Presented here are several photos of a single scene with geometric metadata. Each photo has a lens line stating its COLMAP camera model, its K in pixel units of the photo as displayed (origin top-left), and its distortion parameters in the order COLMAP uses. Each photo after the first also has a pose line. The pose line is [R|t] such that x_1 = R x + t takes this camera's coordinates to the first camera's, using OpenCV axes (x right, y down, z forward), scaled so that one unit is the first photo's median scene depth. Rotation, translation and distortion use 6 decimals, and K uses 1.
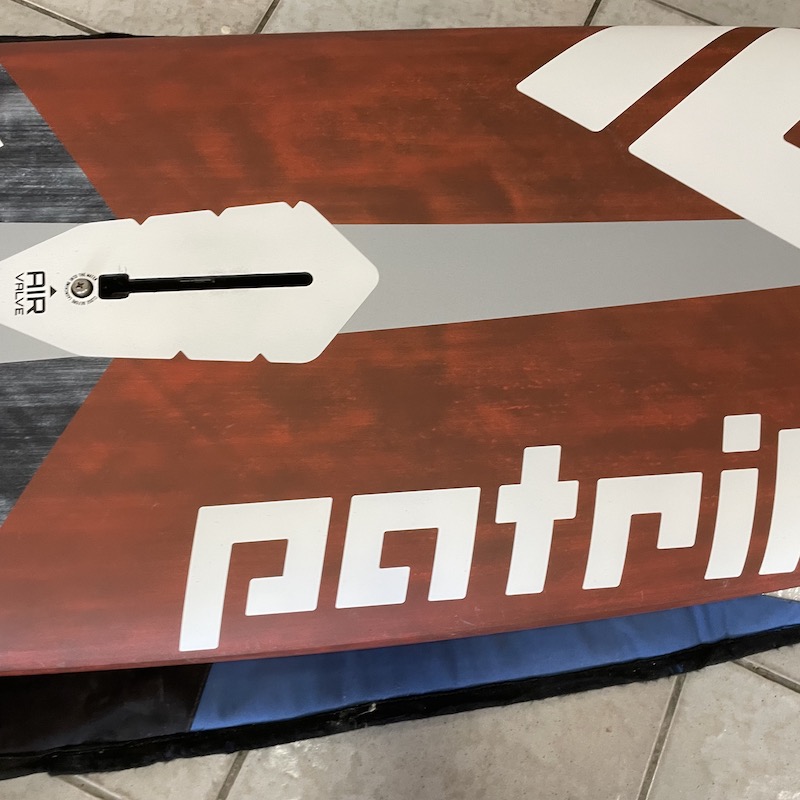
lens RADIAL K [[808.8, 0, 385.5], [0, 808.8, 402.2], [0, 0, 1]] dist [0.113295, -0.174211]
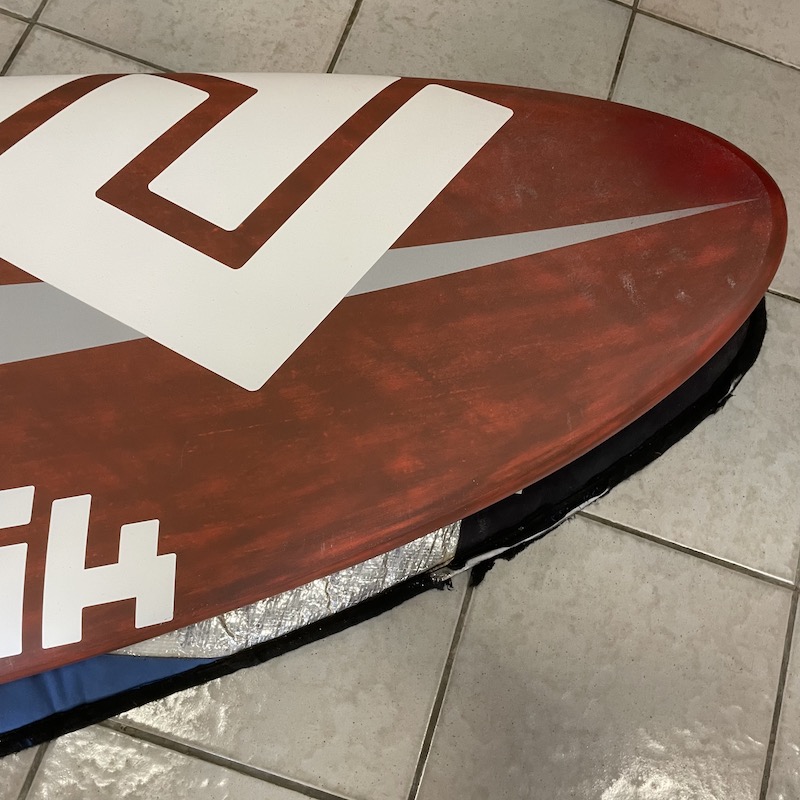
lens RADIAL K [[806.4, 0, 373.4], [0, 806.4, 398.9], [0, 0, 1]] dist [0.083511, -0.105800]
pose [[0.991908, -0.081905, 0.097007, 0.752869], [0.080811, 0.996614, 0.015165, -0.069036], [-0.097921, -0.007203, 0.995168, -0.007561]]
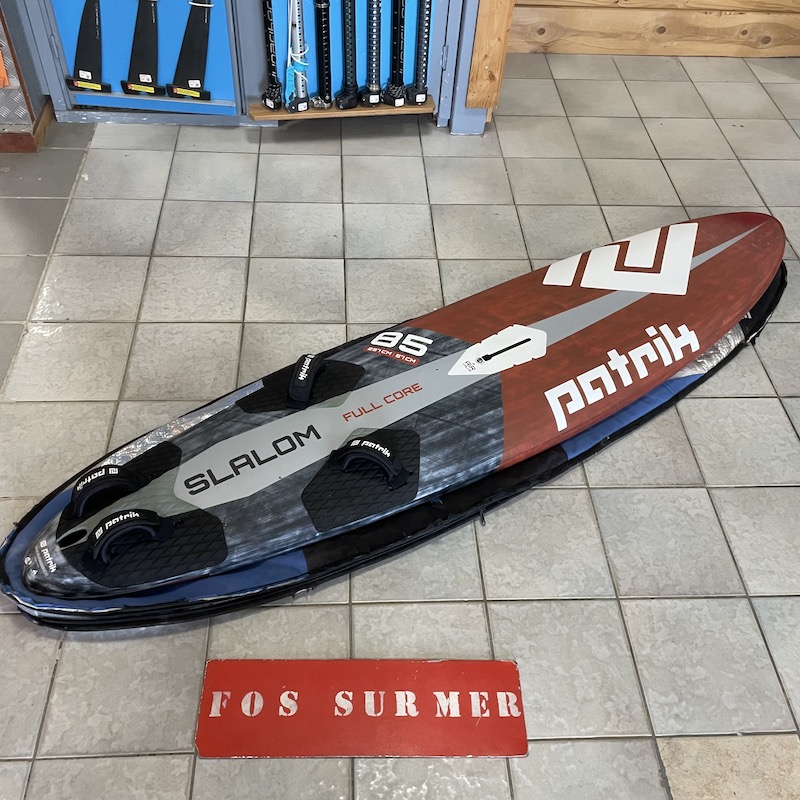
lens RADIAL K [[808.8, 0, 385.5], [0, 808.8, 402.2], [0, 0, 1]] dist [0.113295, -0.174211]
pose [[0.886581, -0.350898, 0.301404, -1.819049], [0.442166, 0.834269, -0.329369, 0.967507], [-0.135877, 0.425283, 0.894803, -1.969039]]
